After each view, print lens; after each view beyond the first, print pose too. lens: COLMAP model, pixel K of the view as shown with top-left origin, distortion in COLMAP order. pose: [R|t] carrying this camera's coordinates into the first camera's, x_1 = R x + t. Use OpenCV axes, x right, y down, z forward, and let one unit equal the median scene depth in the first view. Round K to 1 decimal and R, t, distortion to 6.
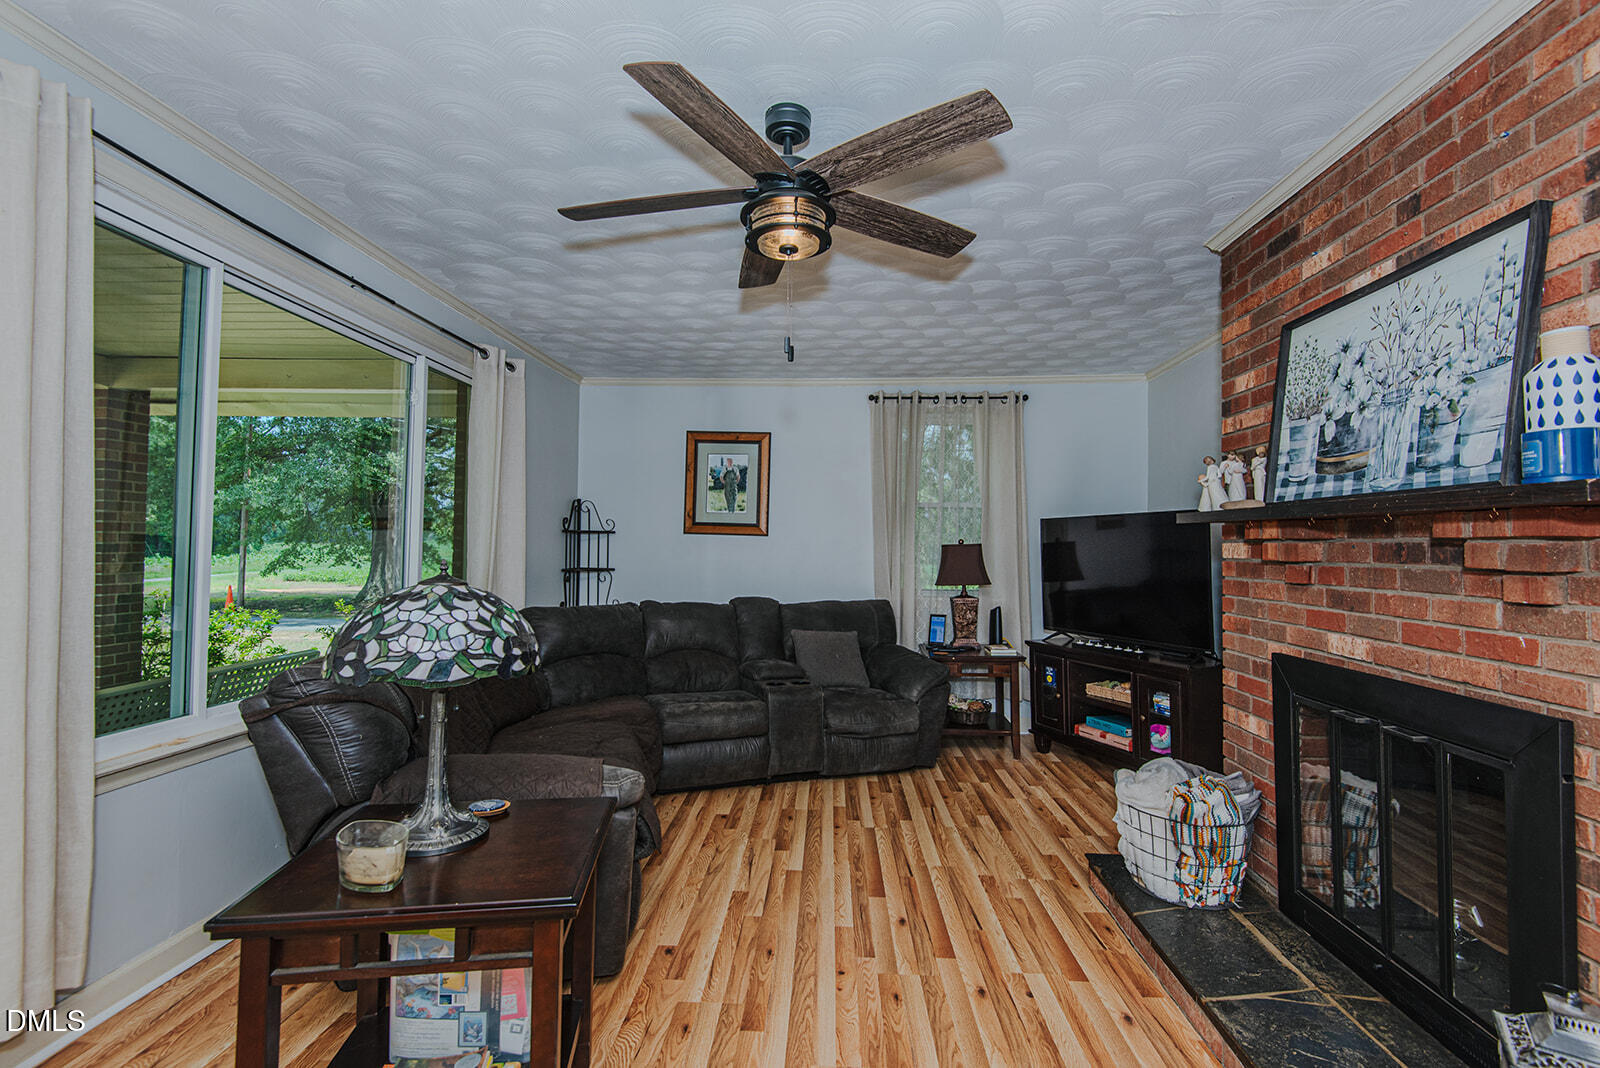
lens RADIAL K [[738.7, 0, 803.2], [0, 738.7, 528.3], [0, 0, 1]] dist [0.034805, -0.017951]
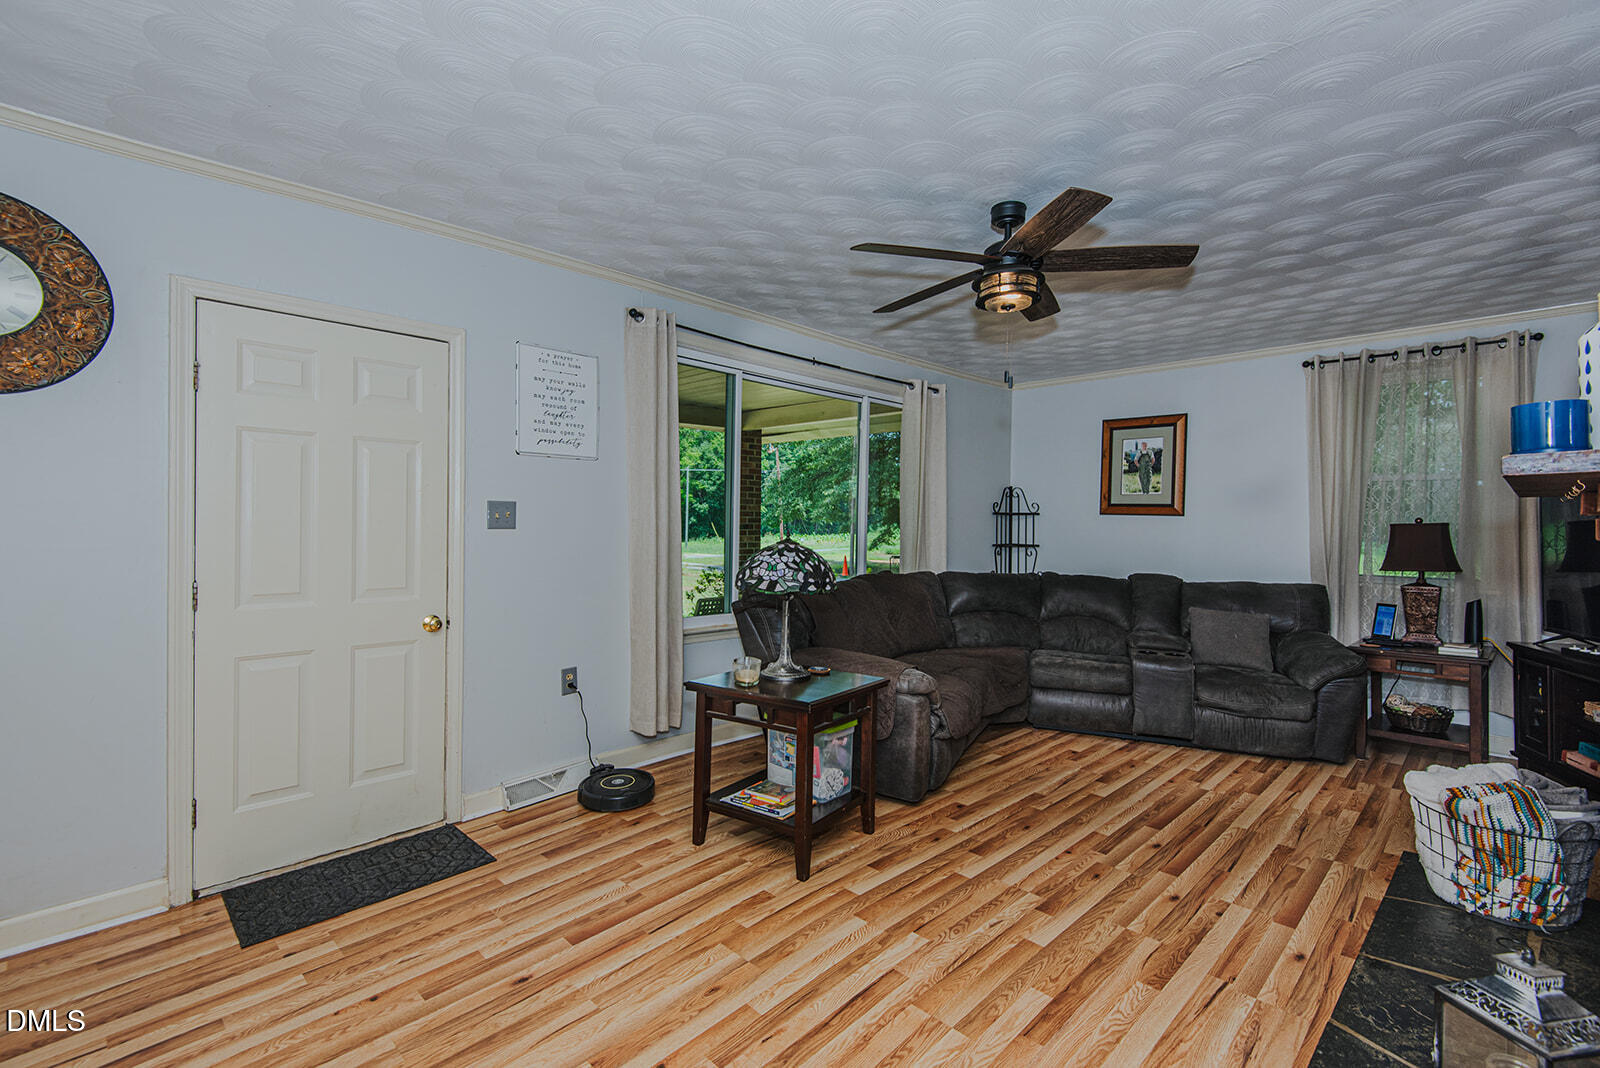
lens RADIAL K [[738.7, 0, 803.2], [0, 738.7, 528.3], [0, 0, 1]] dist [0.034805, -0.017951]
pose [[0.739779, 0.002702, -0.672844, 0.335523], [0.014004, 0.999713, 0.019412, 0.000337], [0.672704, -0.023784, 0.739530, -0.147818]]
